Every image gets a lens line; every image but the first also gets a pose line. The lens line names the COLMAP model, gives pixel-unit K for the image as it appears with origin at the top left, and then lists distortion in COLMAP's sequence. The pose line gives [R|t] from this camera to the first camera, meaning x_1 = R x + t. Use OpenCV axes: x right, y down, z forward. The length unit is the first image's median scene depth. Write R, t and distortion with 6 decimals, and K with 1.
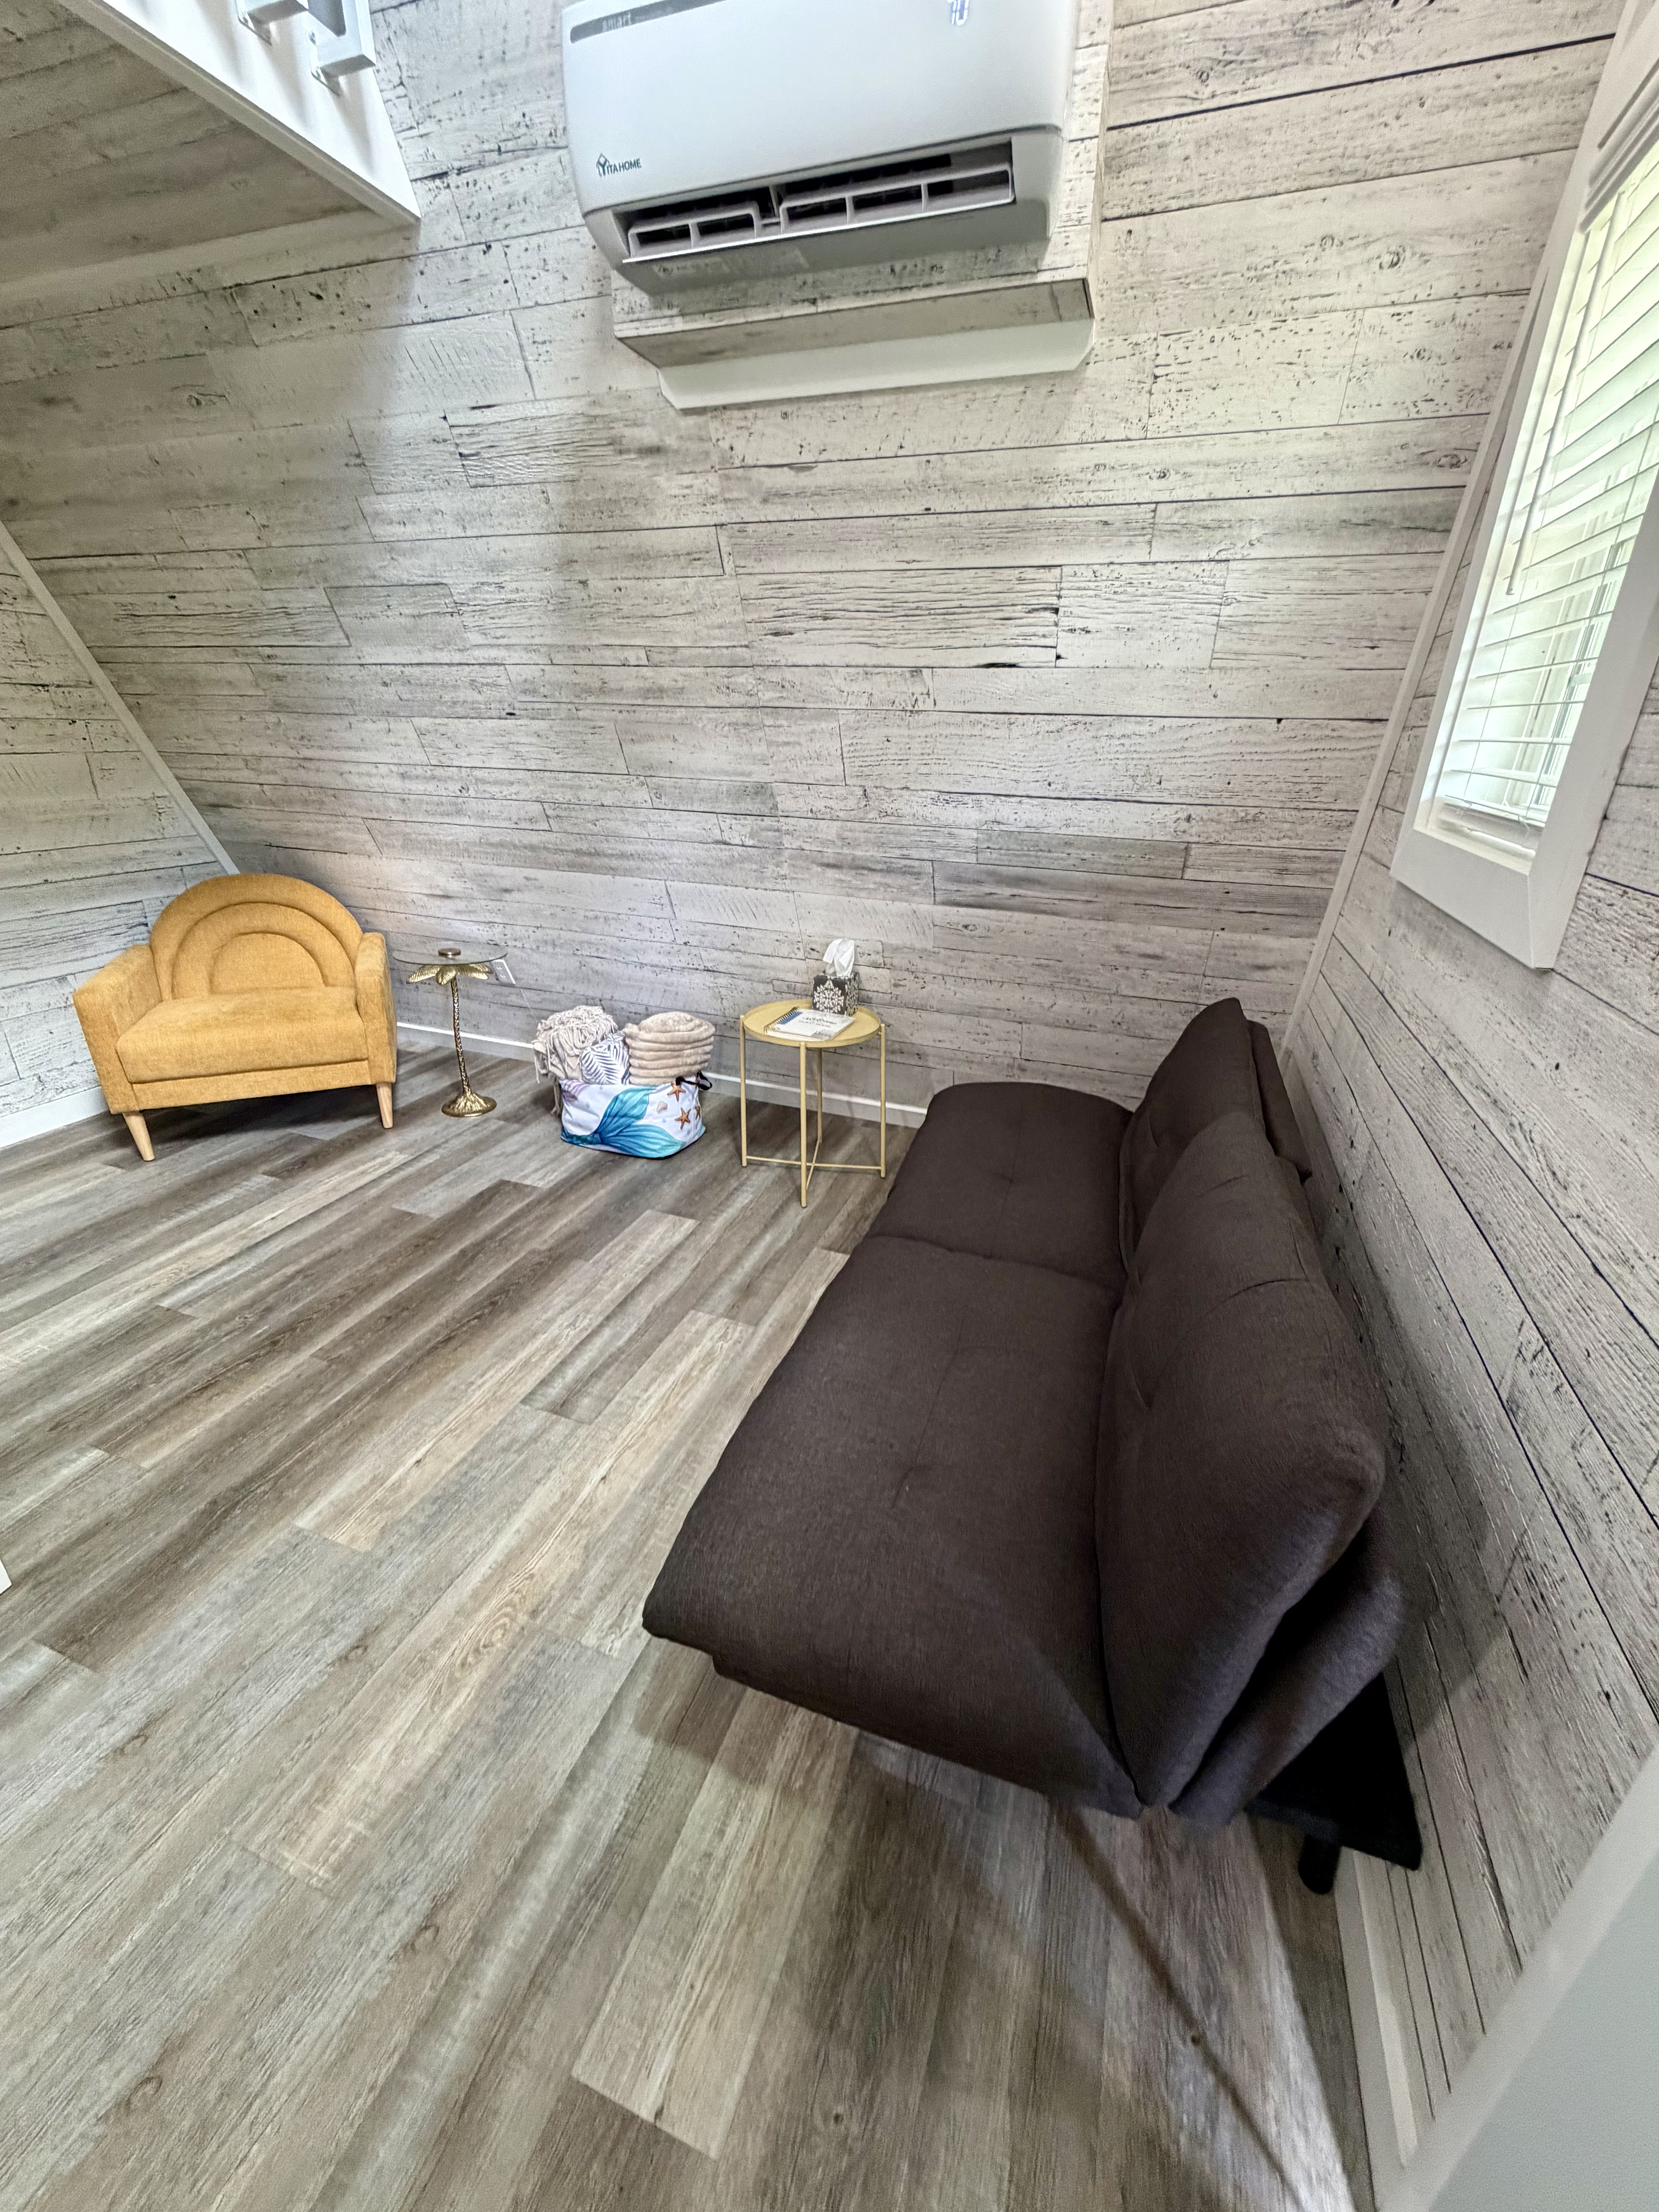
lens RADIAL K [[889.1, 0, 826.3], [0, 889.1, 1100.9], [0, 0, 1]] dist [-0.012168, 0.006040]
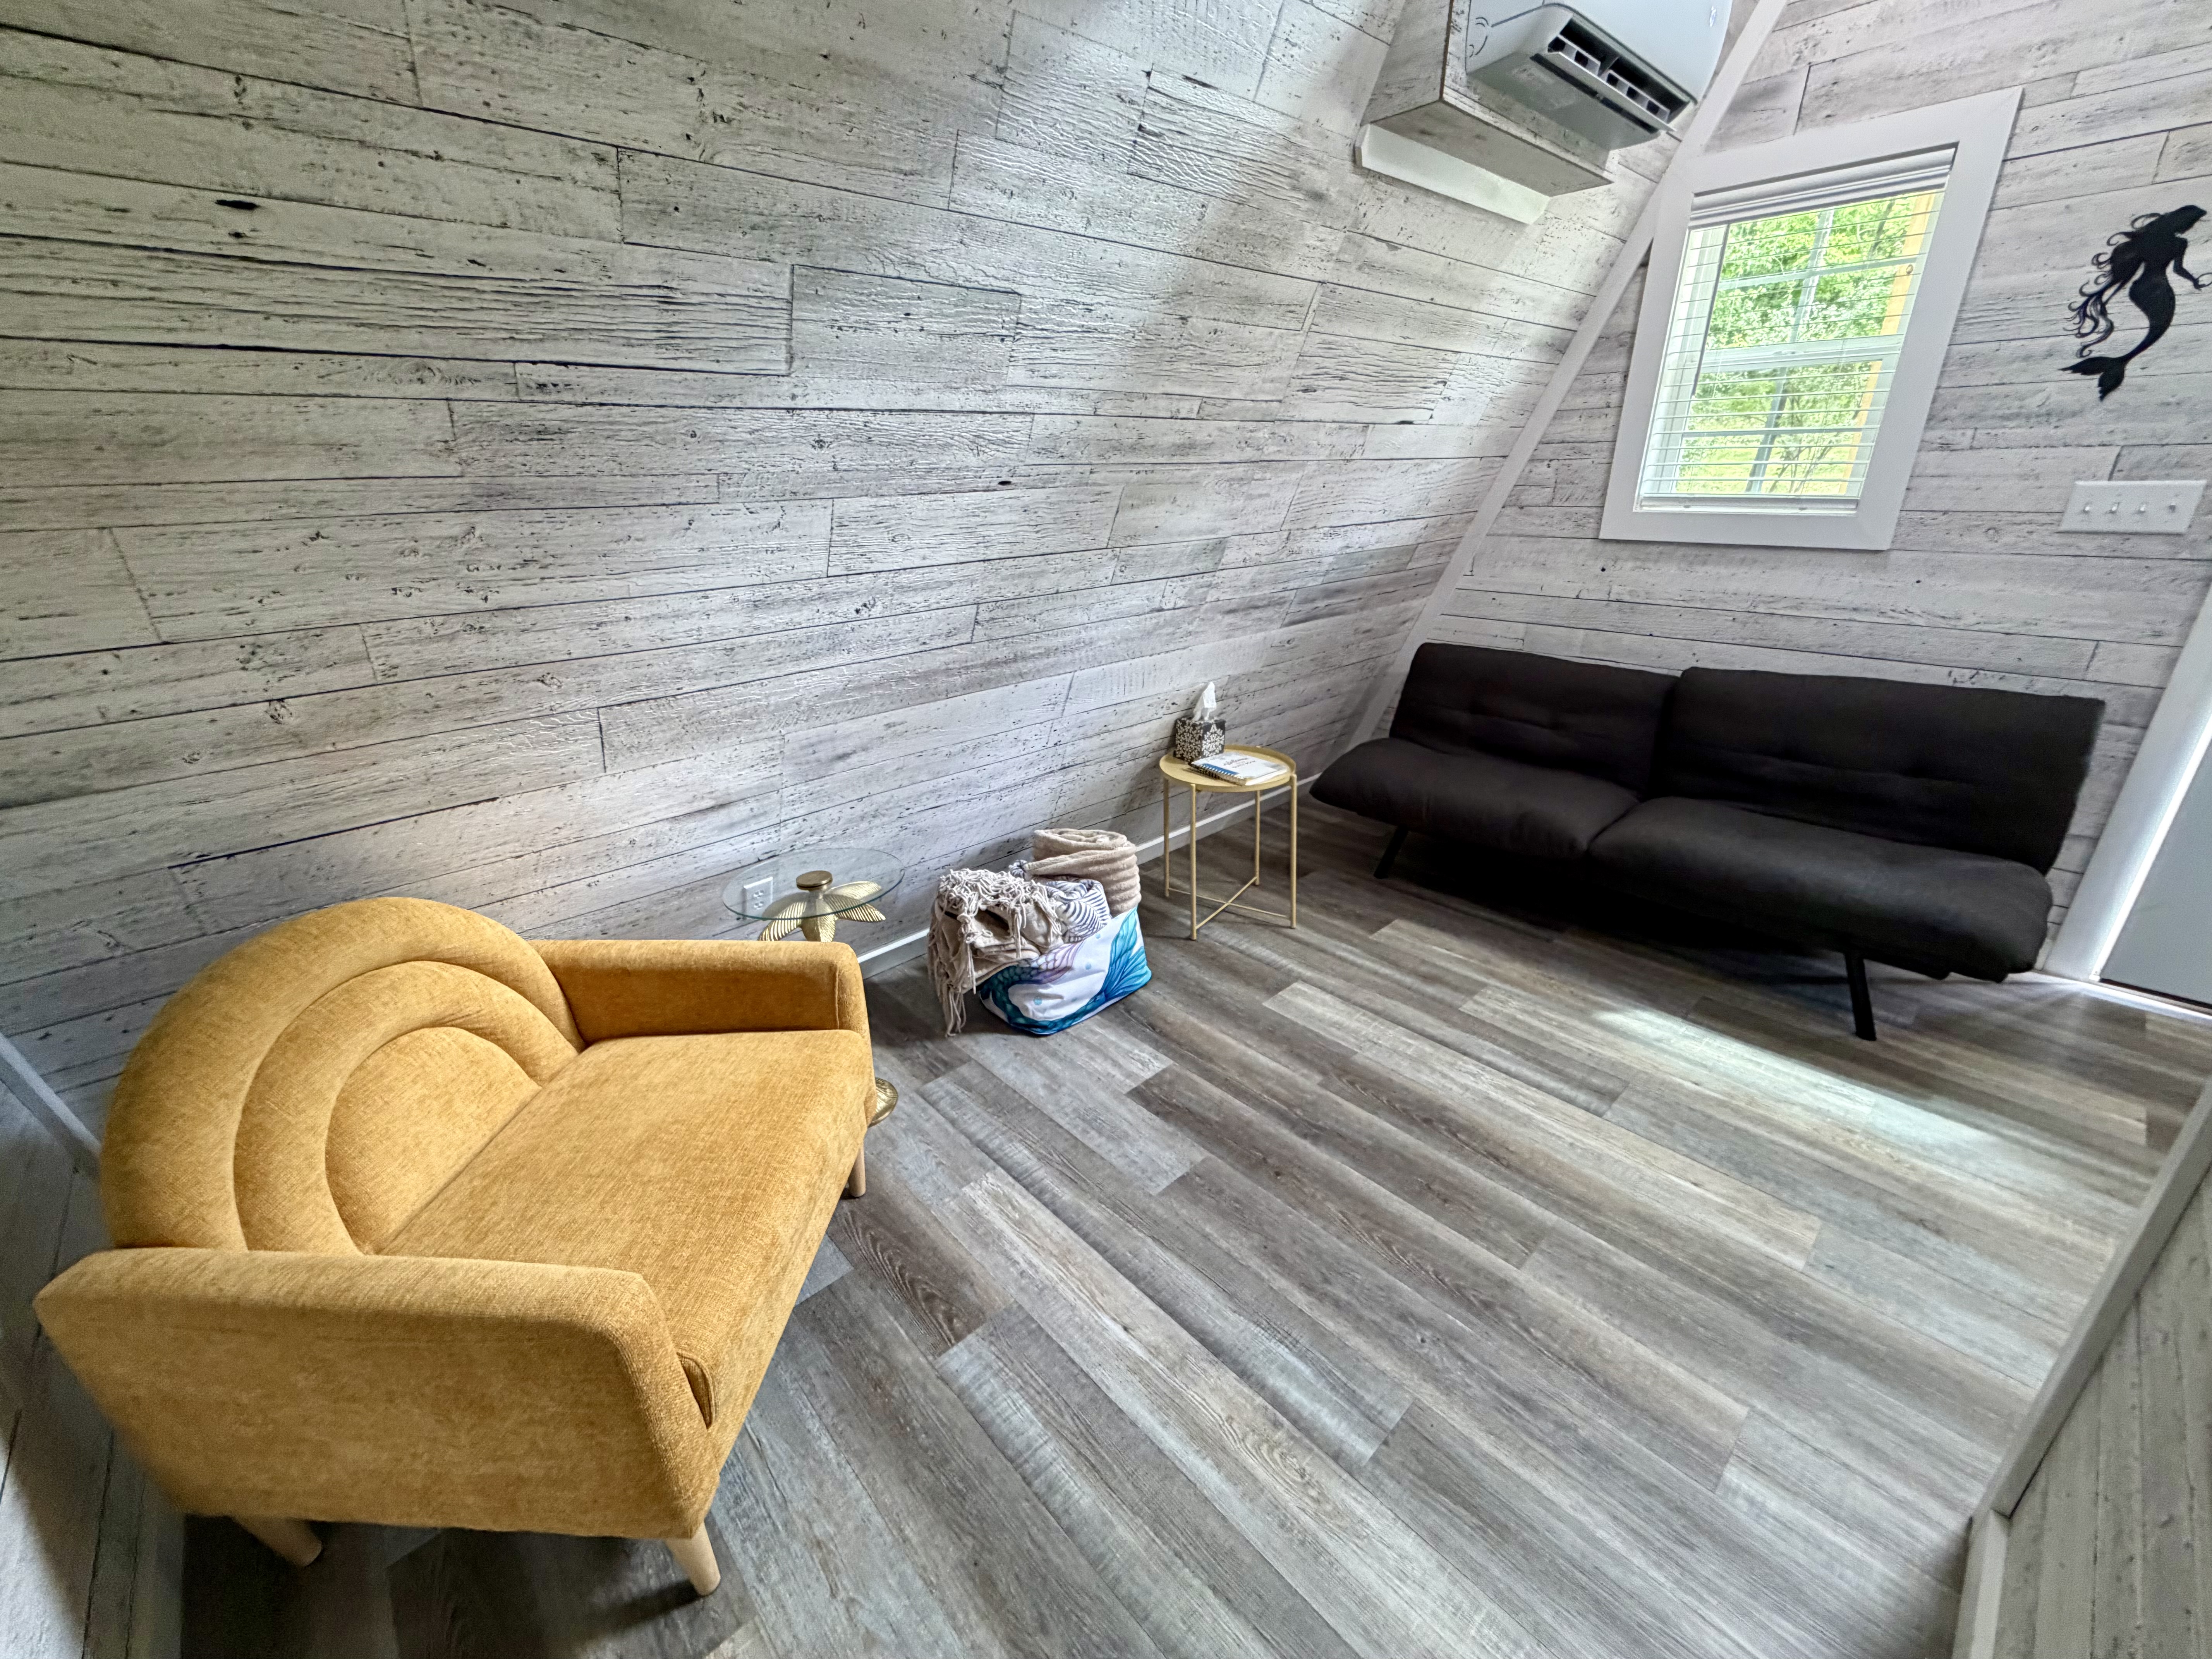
lens RADIAL K [[889.1, 0, 1106.0], [0, 889.1, 829.5], [0, 0, 1]] dist [-0.012168, 0.006040]
pose [[0.453557, -0.370442, 0.810591, -1.096722], [0.377054, 0.903874, 0.202096, -0.331783], [-0.807537, 0.213974, 0.549635, 0.671205]]
